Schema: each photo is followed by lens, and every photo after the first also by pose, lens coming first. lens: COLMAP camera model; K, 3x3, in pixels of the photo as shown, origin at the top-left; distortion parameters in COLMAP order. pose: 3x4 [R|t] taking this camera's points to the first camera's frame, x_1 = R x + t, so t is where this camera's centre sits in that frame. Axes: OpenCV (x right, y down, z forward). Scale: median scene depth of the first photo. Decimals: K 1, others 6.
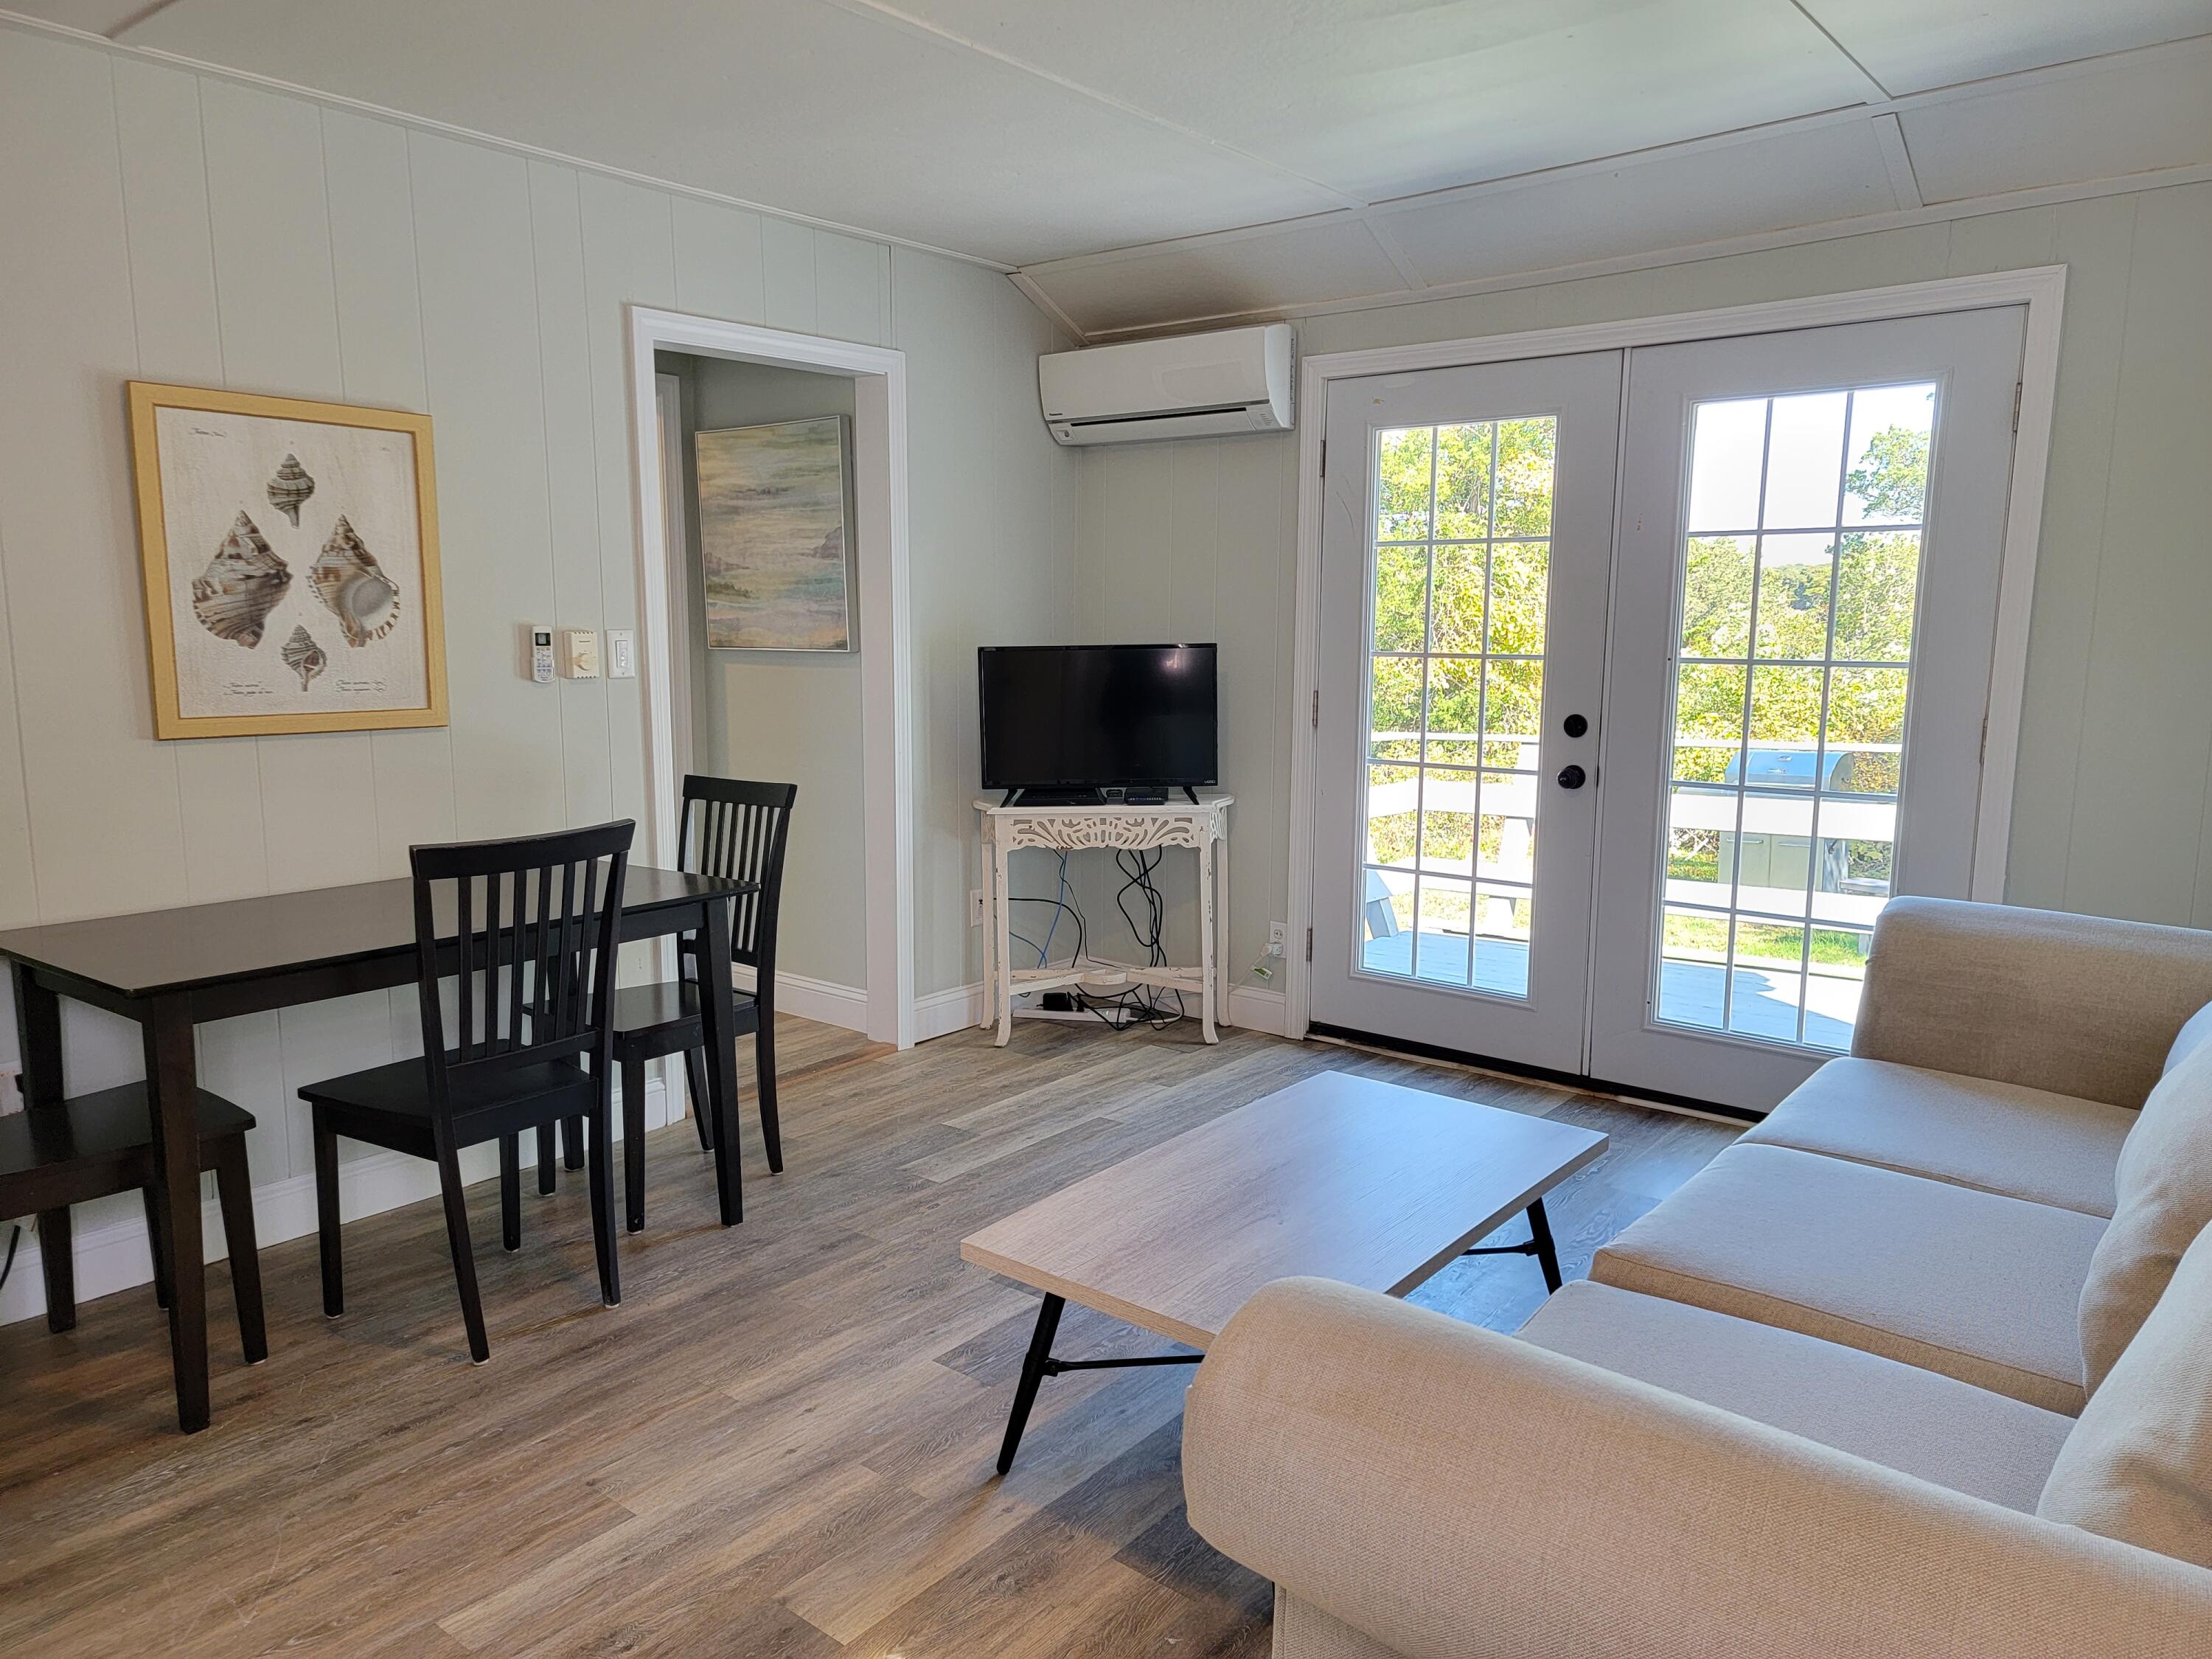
lens RADIAL K [[1563.4, 0, 1090.5], [0, 1563.4, 837.3], [0, 0, 1]] dist [0.094172, -0.085231]
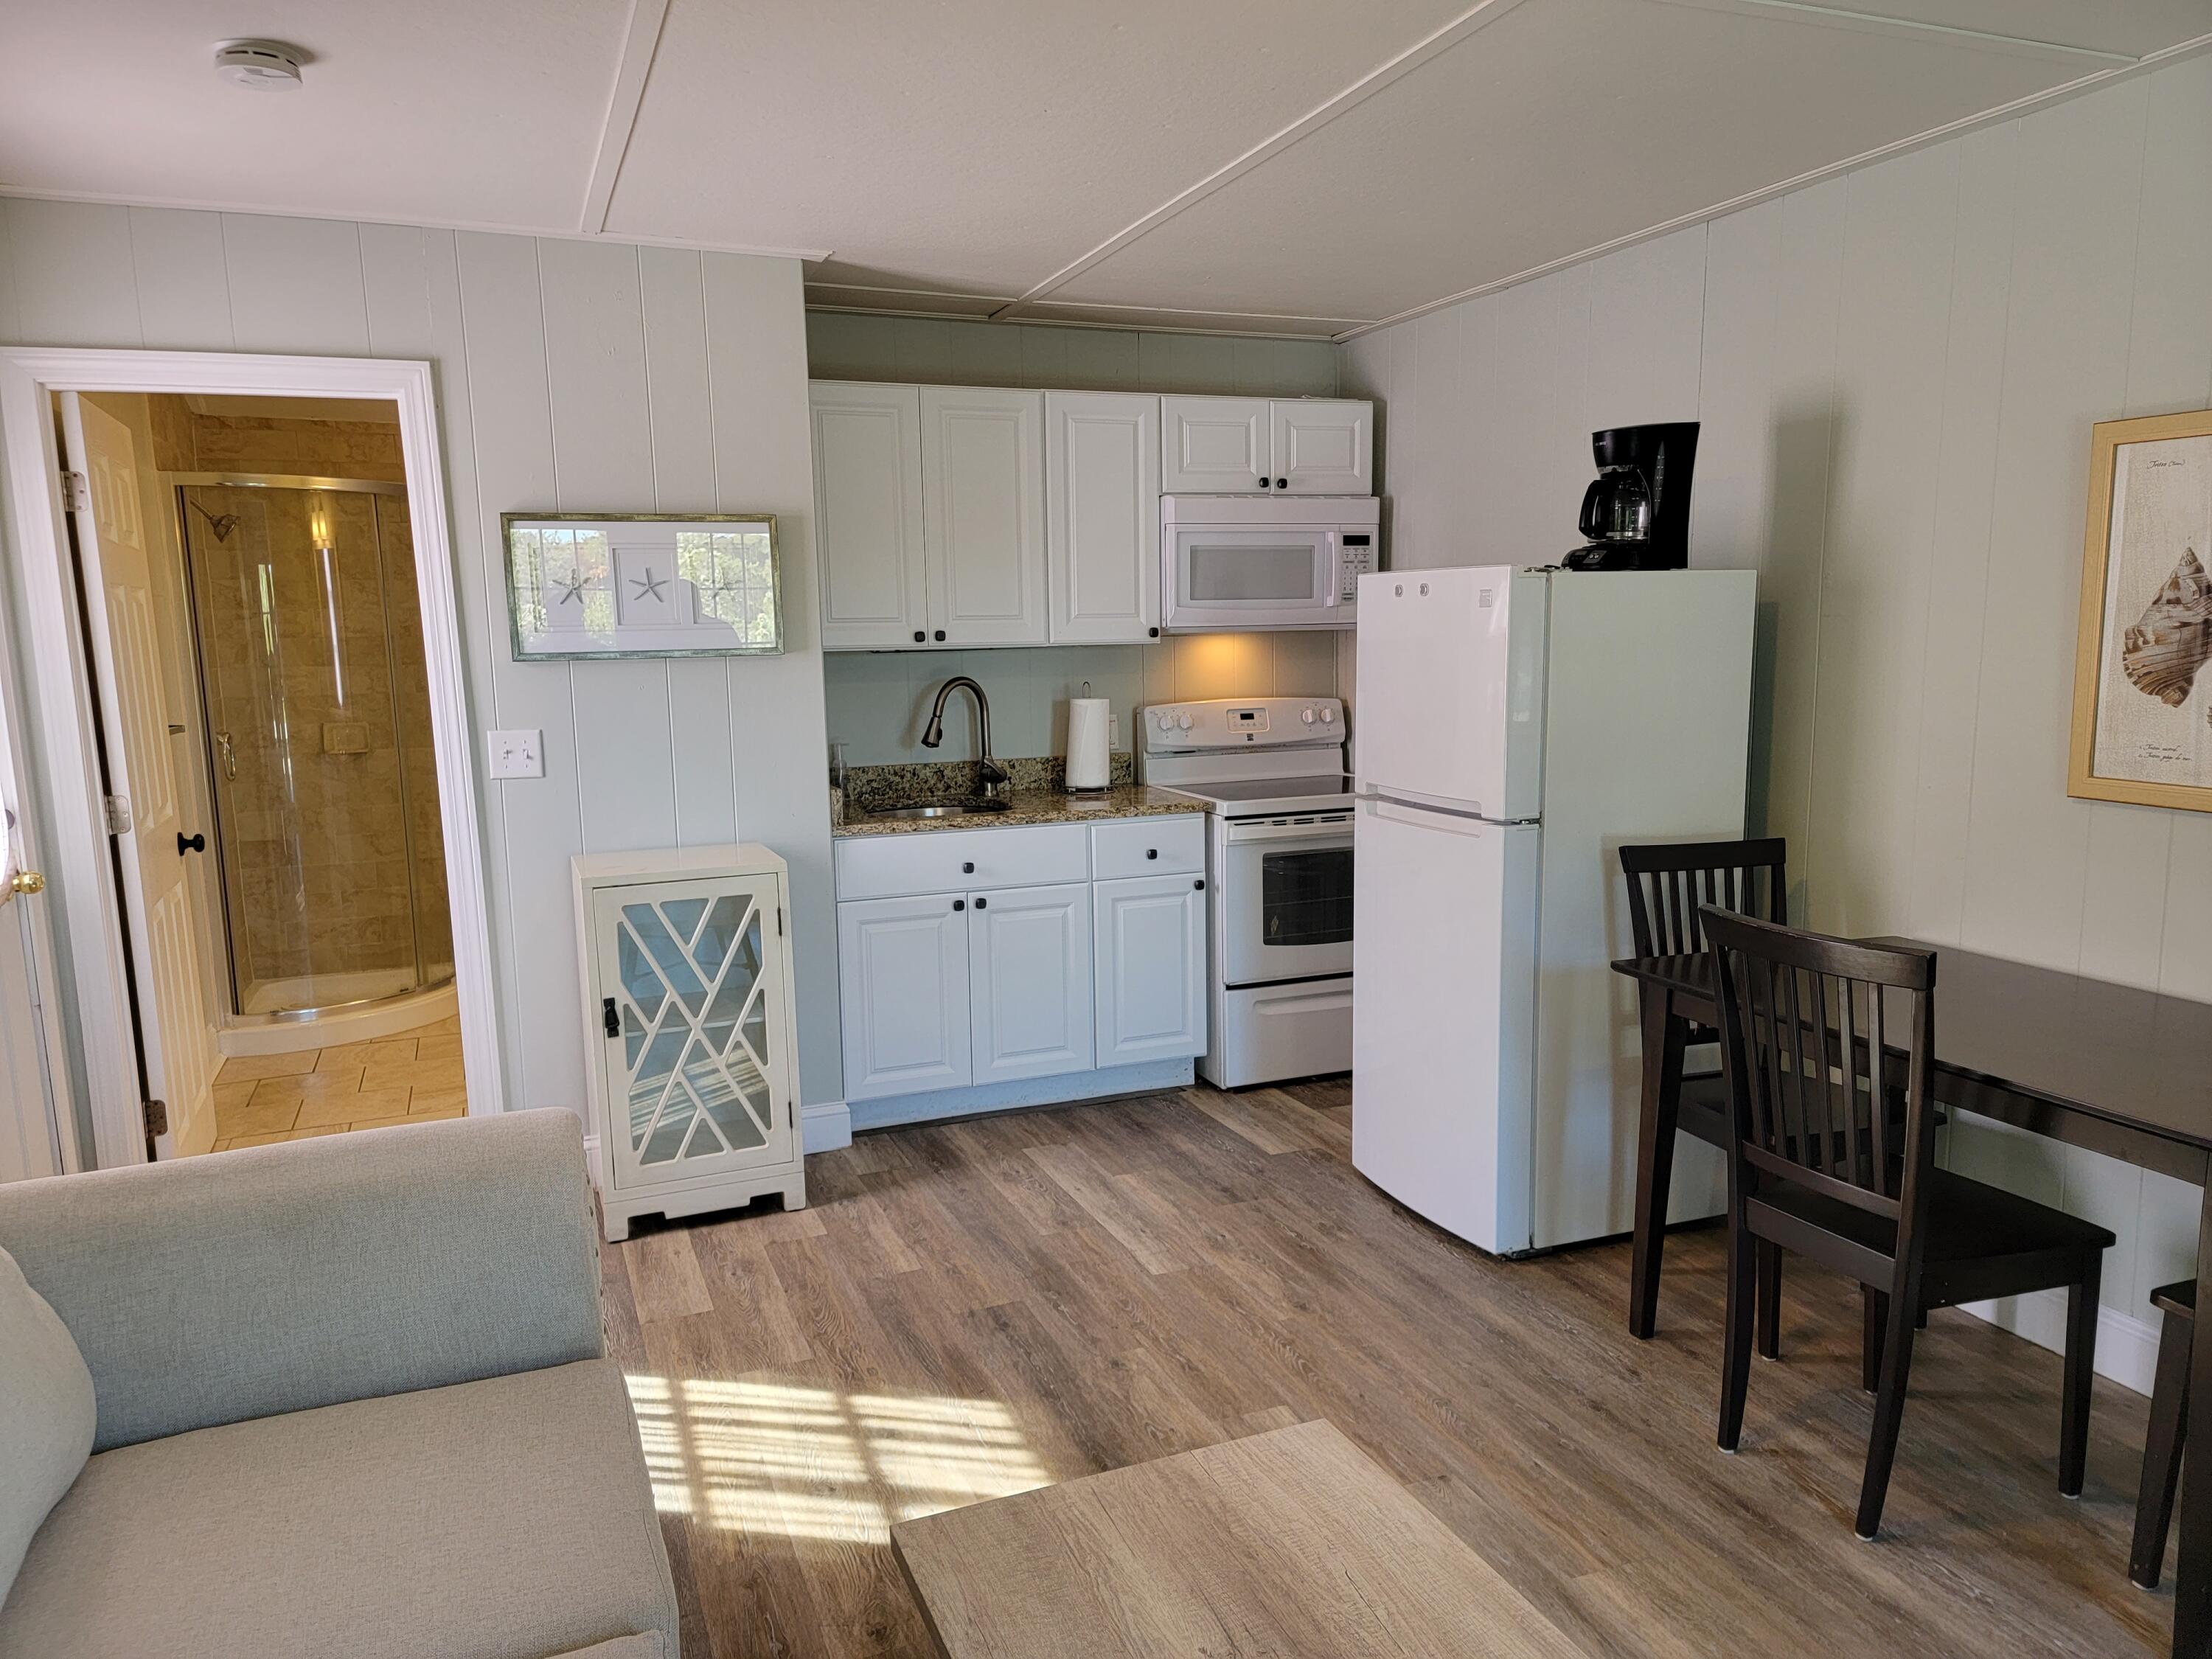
lens RADIAL K [[1534.3, 0, 1114.6], [0, 1534.3, 846.9], [0, 0, 1]] dist [0.048094, -0.034721]
pose [[-0.484471, 0.129502, -0.865169, 0.496540], [-0.117370, 0.970418, 0.210980, -0.157943], [0.866898, 0.203759, -0.454940, 0.916661]]
